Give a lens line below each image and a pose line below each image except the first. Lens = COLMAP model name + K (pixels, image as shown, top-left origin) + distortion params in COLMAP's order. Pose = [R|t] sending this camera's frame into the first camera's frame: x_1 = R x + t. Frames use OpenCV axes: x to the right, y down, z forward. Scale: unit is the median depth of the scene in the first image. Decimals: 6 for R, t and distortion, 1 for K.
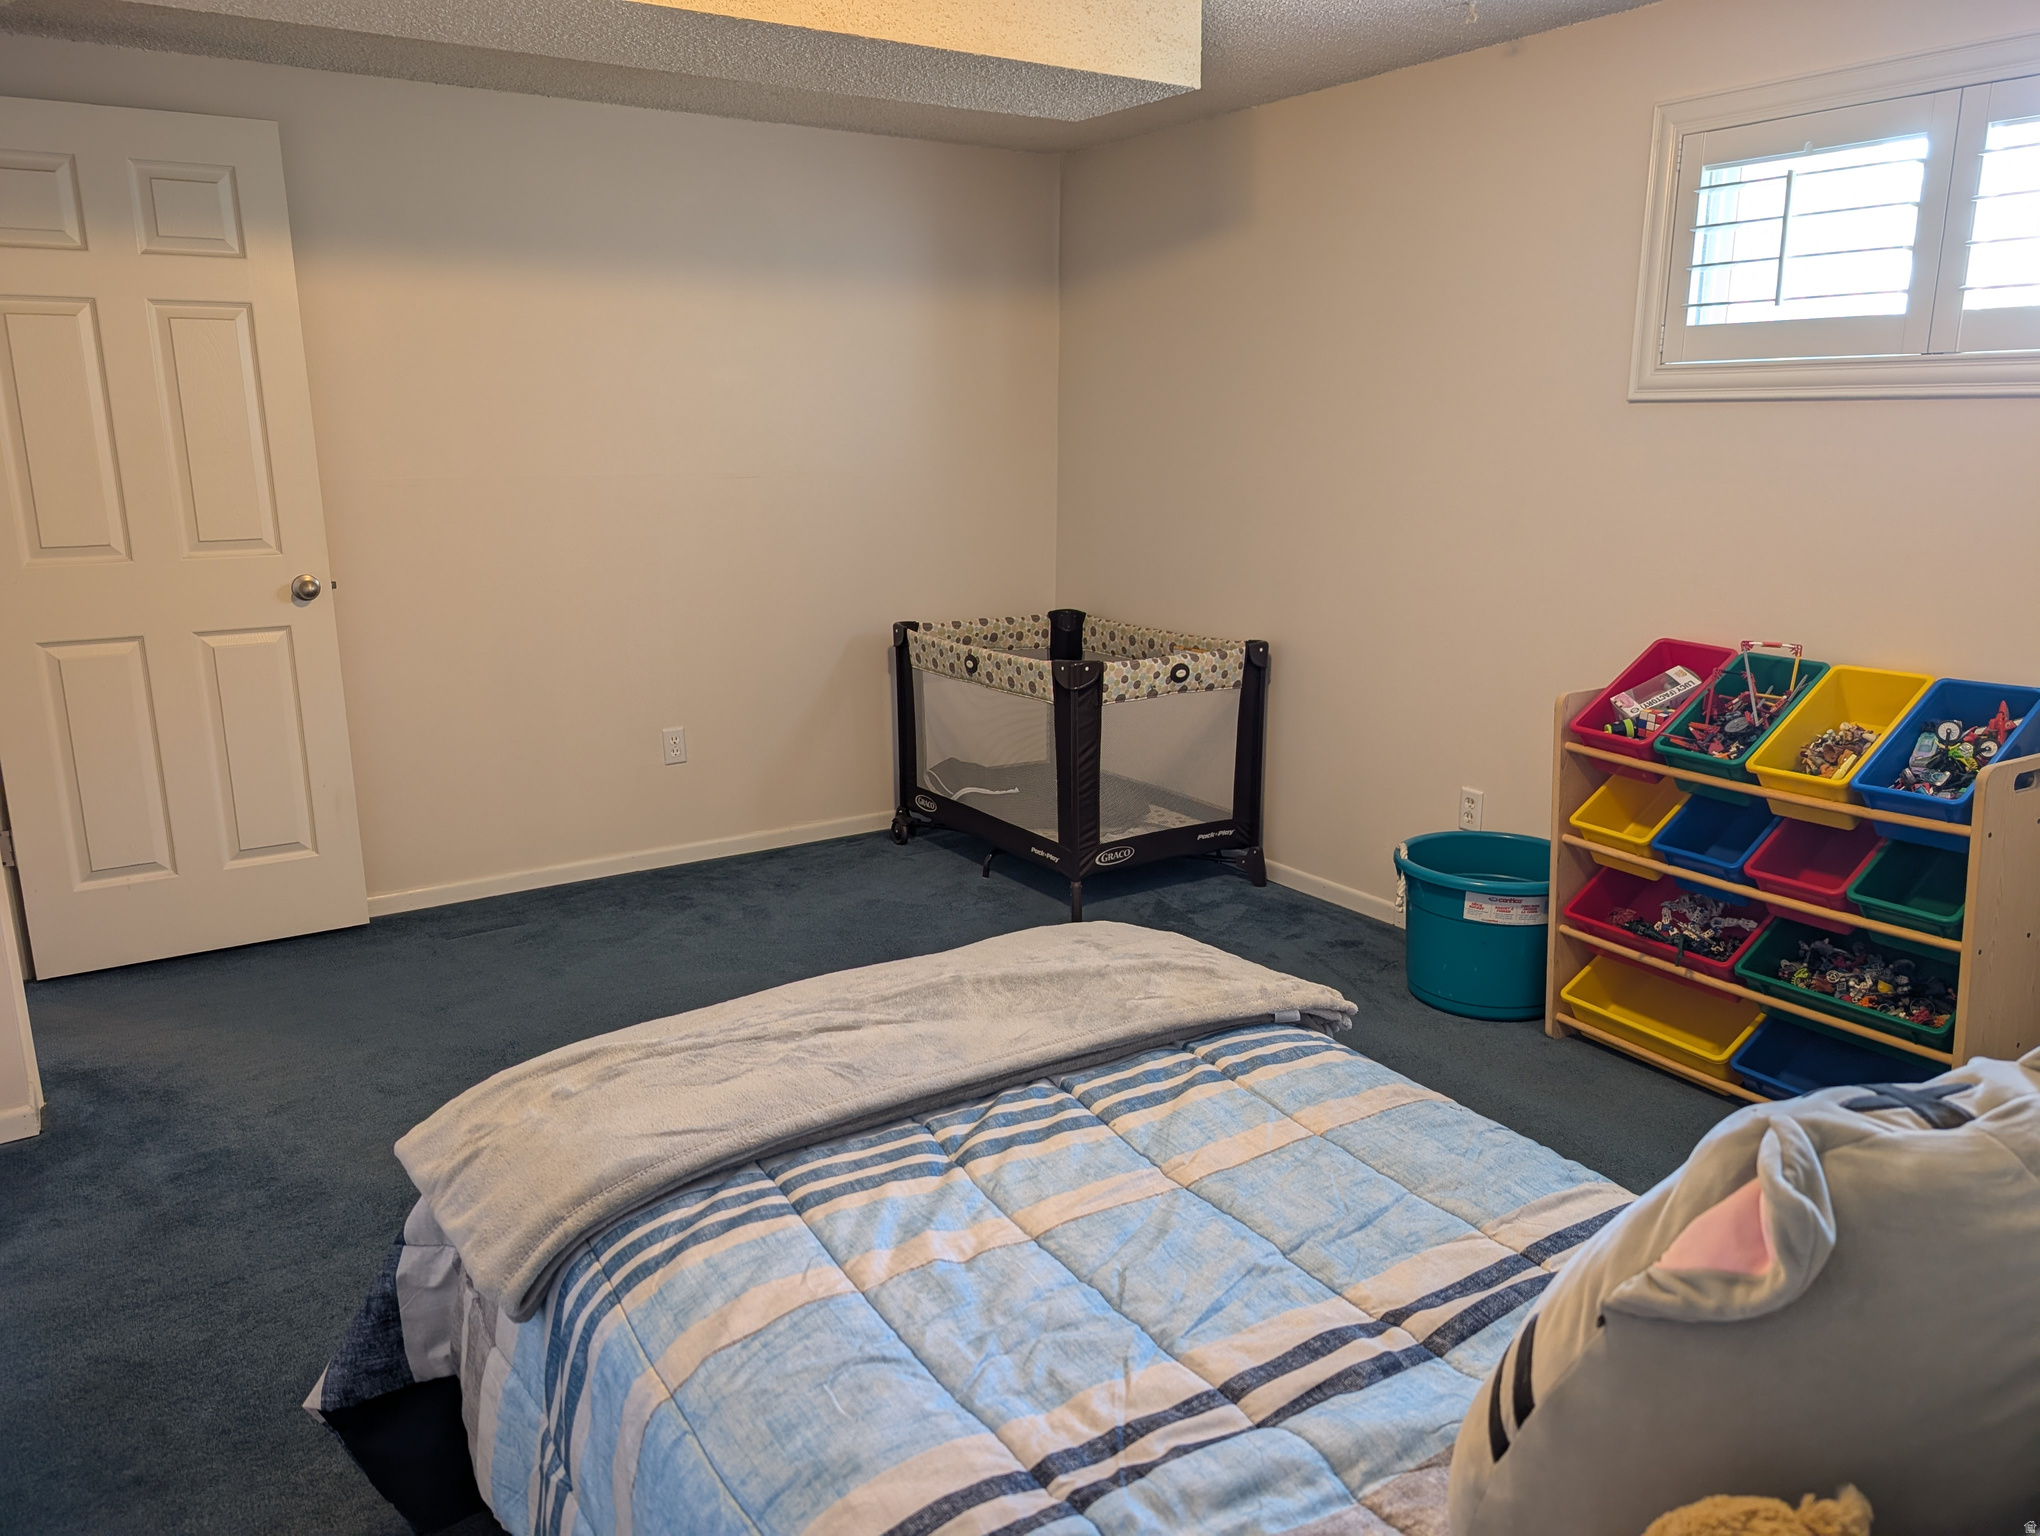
lens RADIAL K [[1473.6, 0, 1017.2], [0, 1473.6, 773.1], [0, 0, 1]] dist [0.003117, -0.005328]
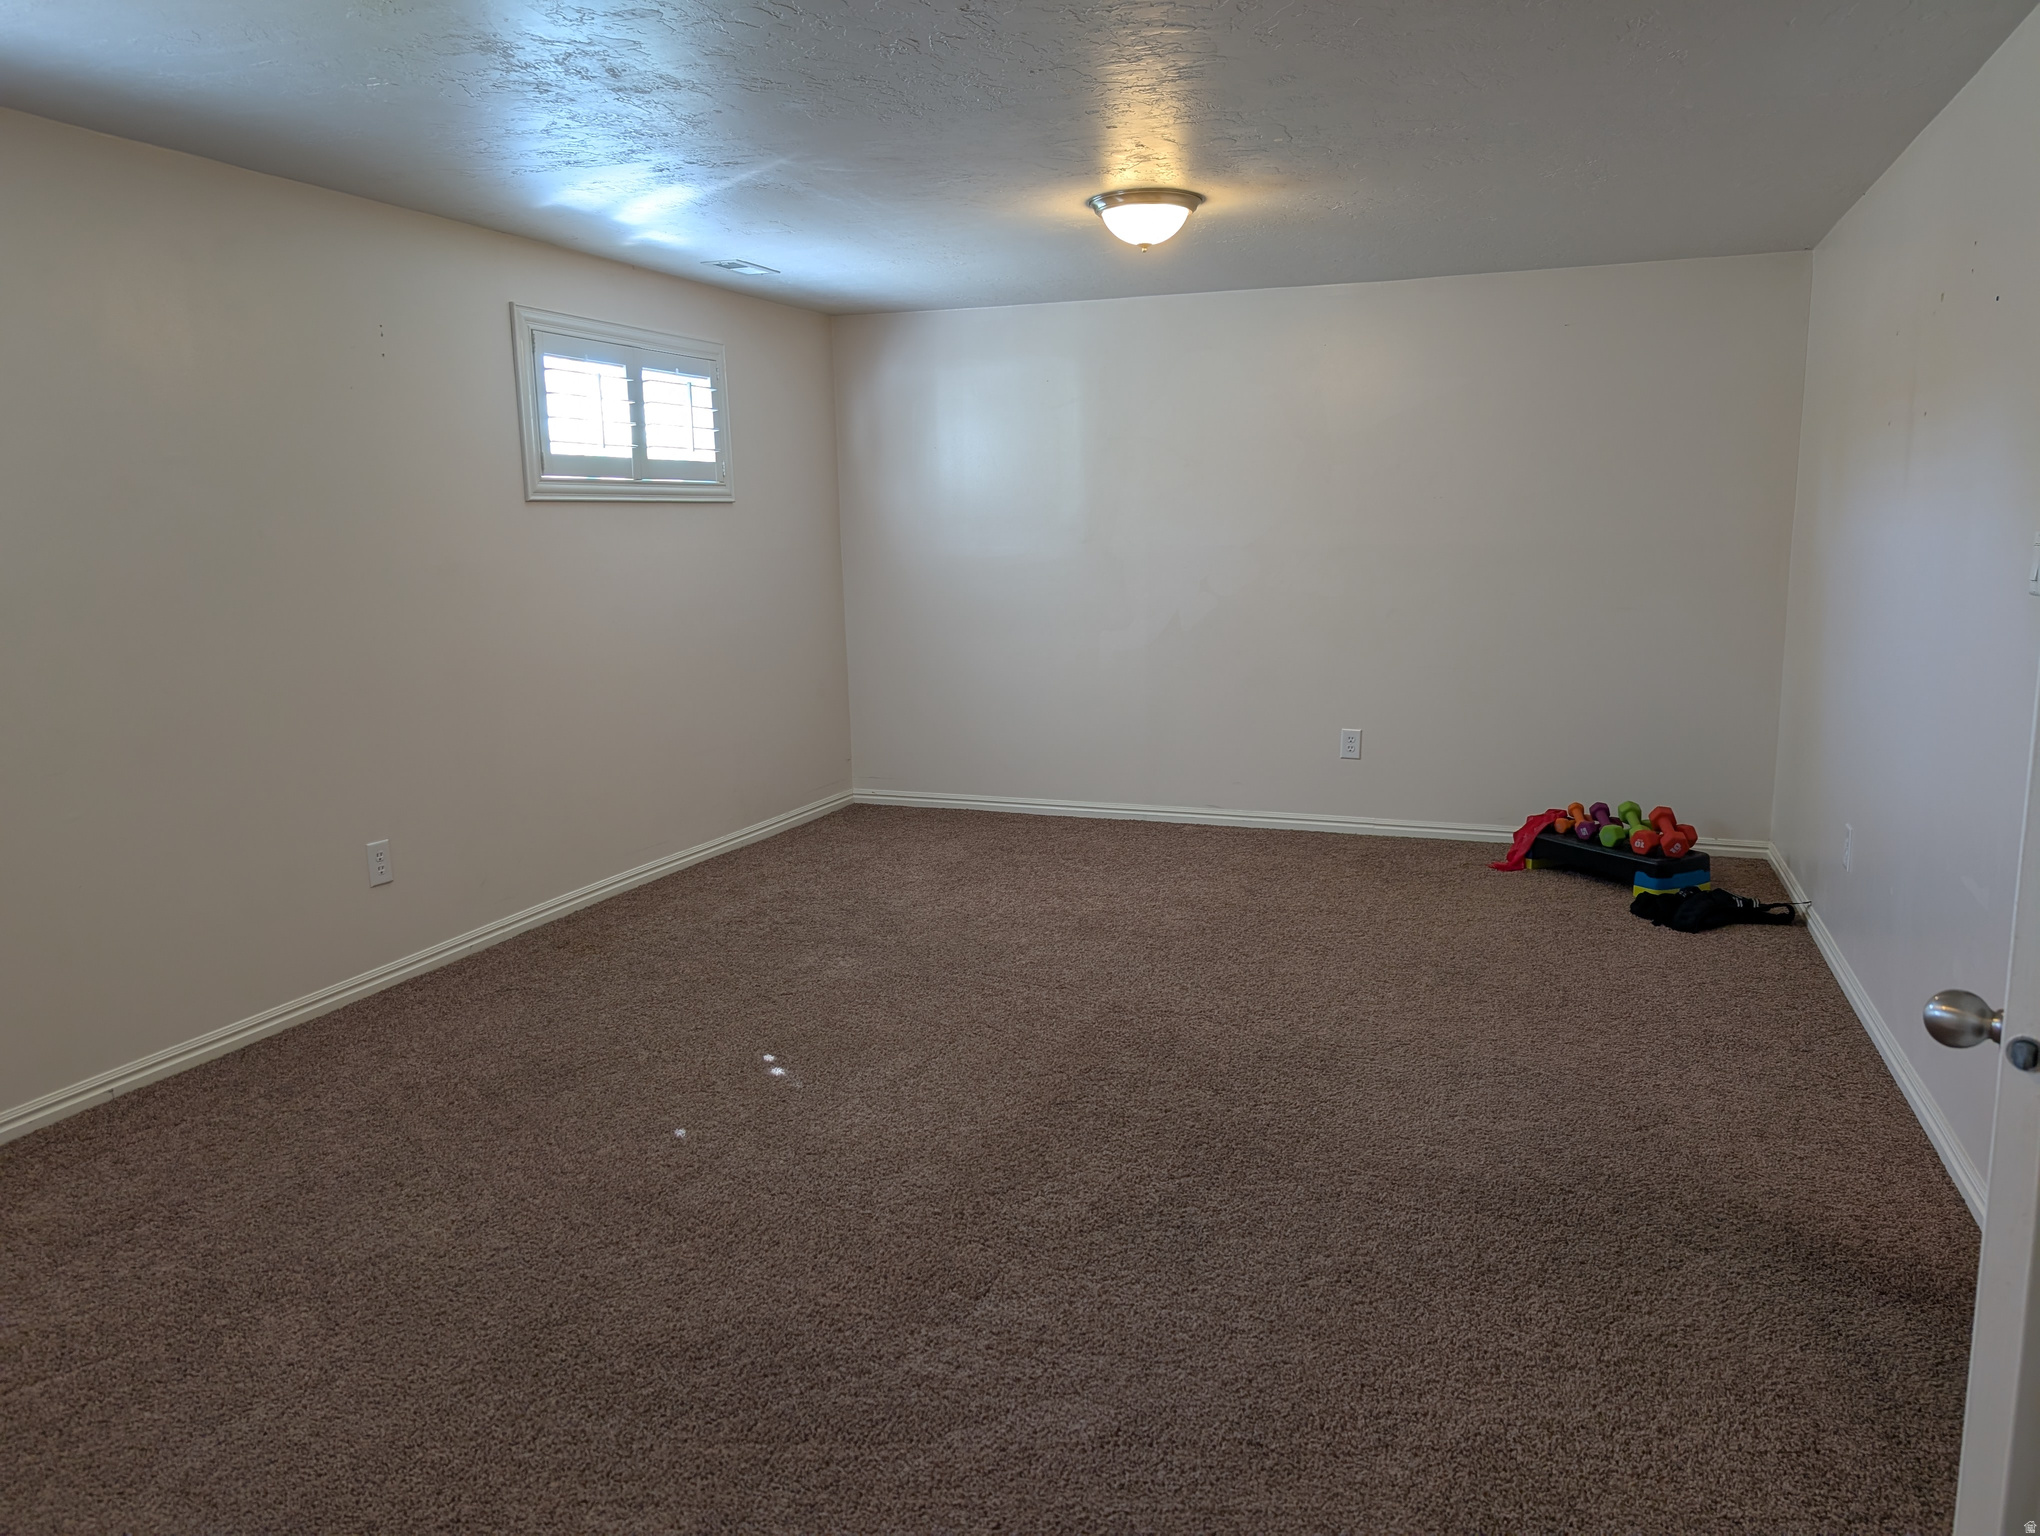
lens RADIAL K [[1473.6, 0, 1021.0], [0, 1473.6, 763.9], [0, 0, 1]] dist [0.003117, -0.005328]
pose [[-0.577925, -0.131275, 0.805462, -1.183114], [0.201693, 0.933384, 0.296840, -0.384438], [-0.790773, 0.334007, -0.512949, 1.616332]]
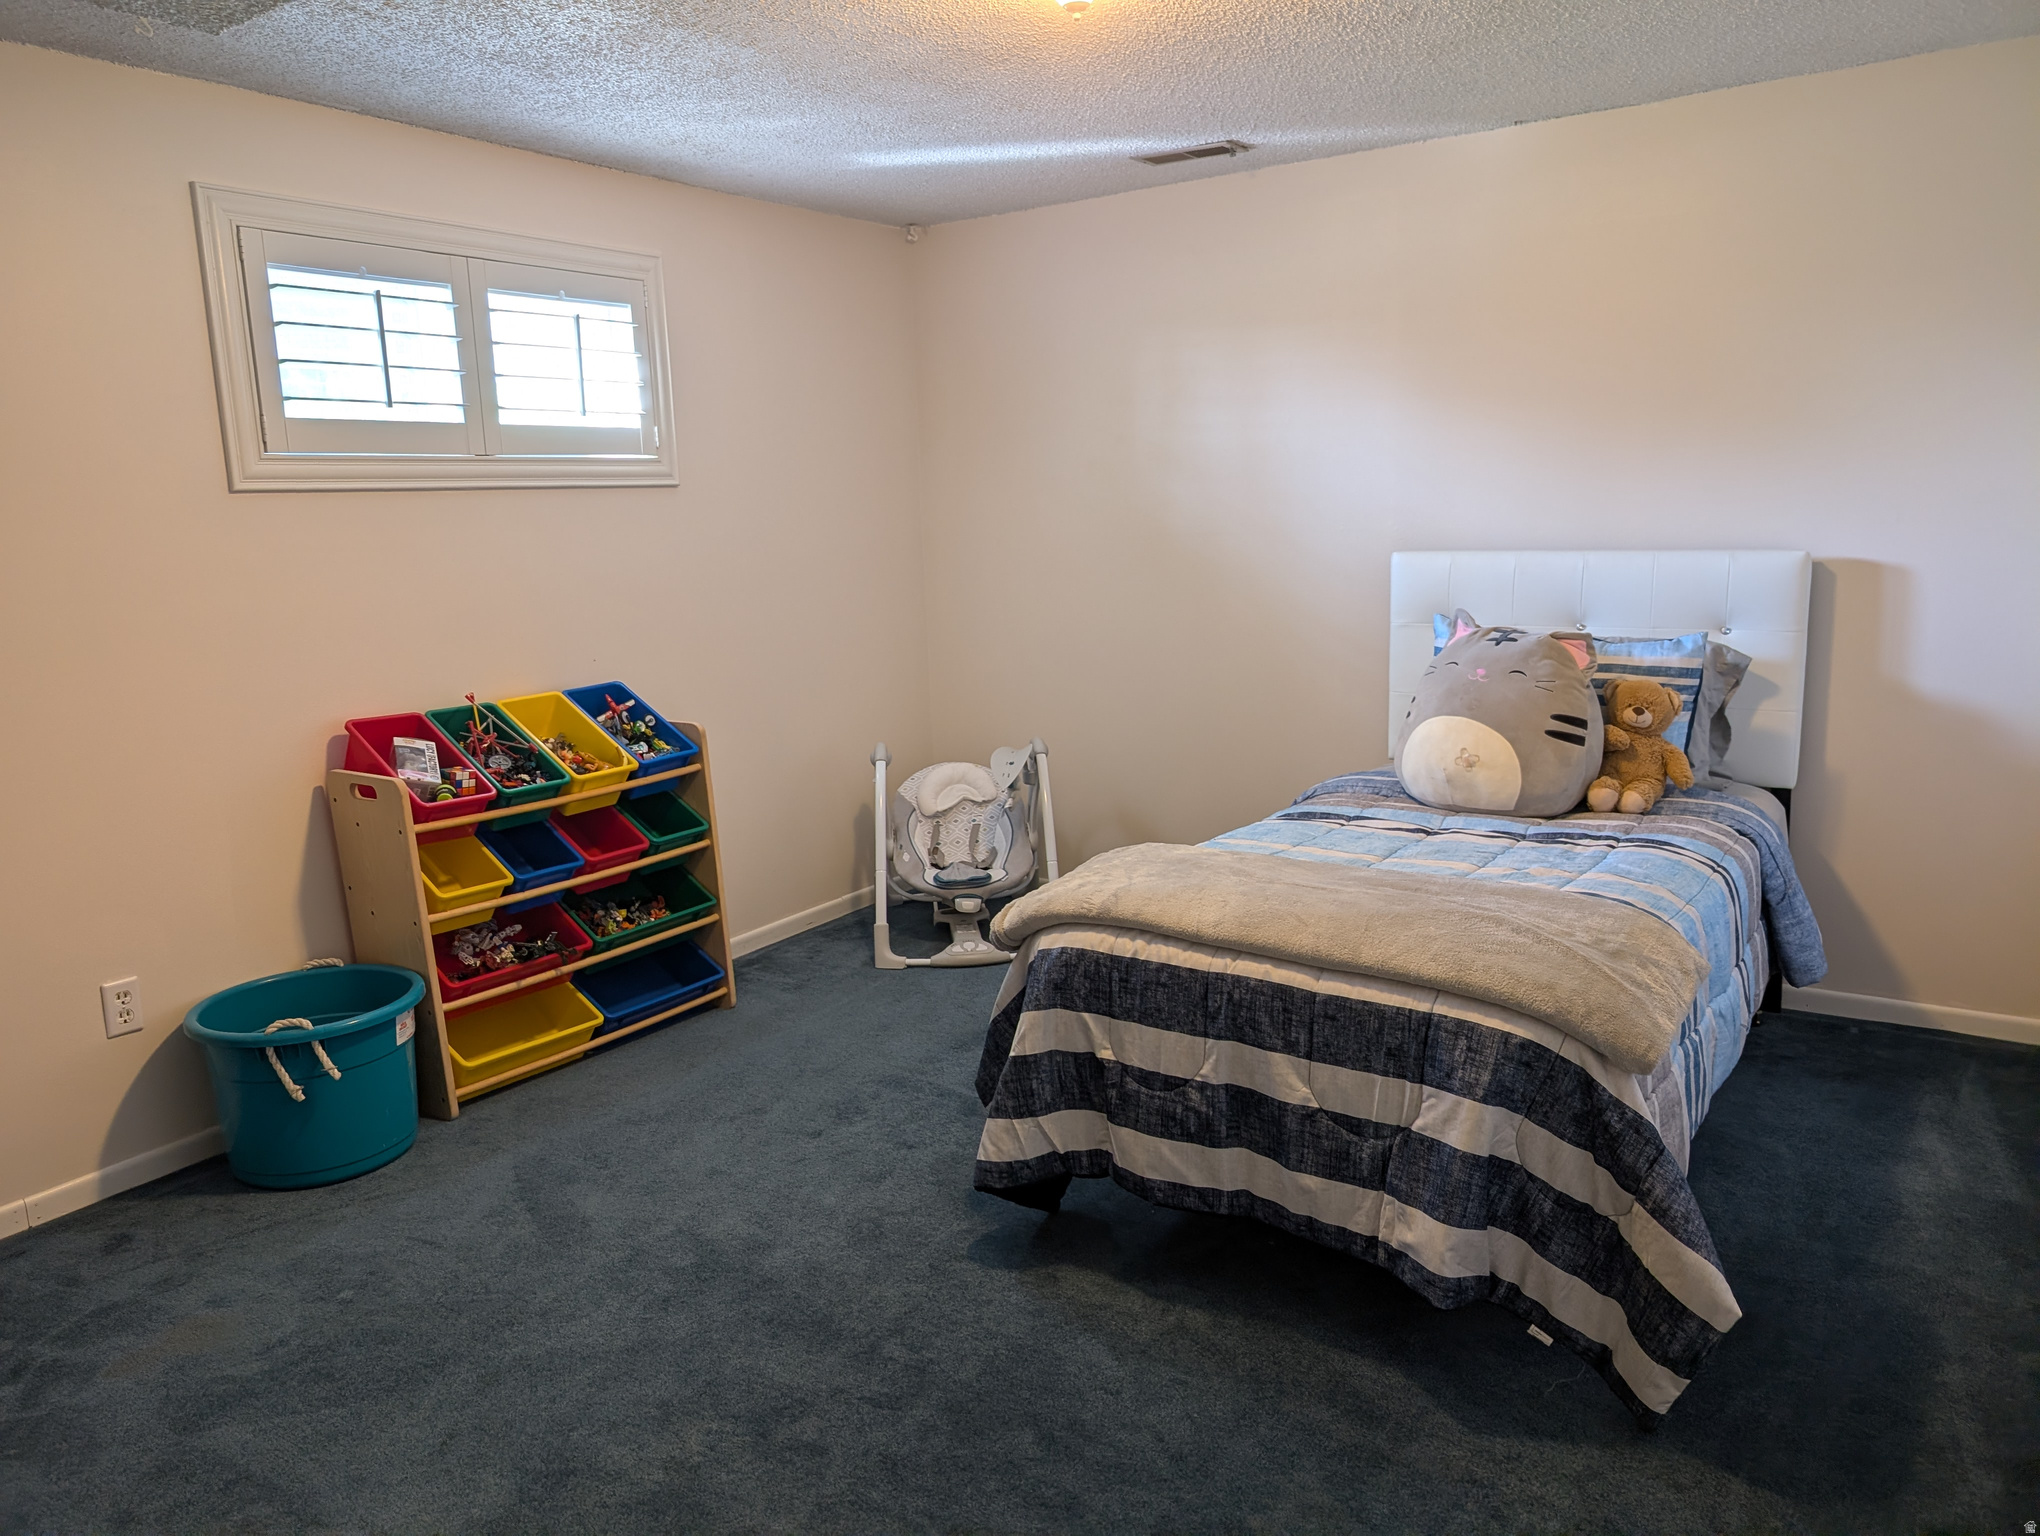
lens RADIAL K [[1473.6, 0, 1018.5], [0, 1473.6, 767.6], [0, 0, 1]] dist [0.003117, -0.005328]
pose [[-0.373667, -0.161287, 0.913433, -0.741876], [0.241424, 0.933914, 0.263665, -0.241447], [-0.895593, 0.319048, -0.310034, 1.007588]]
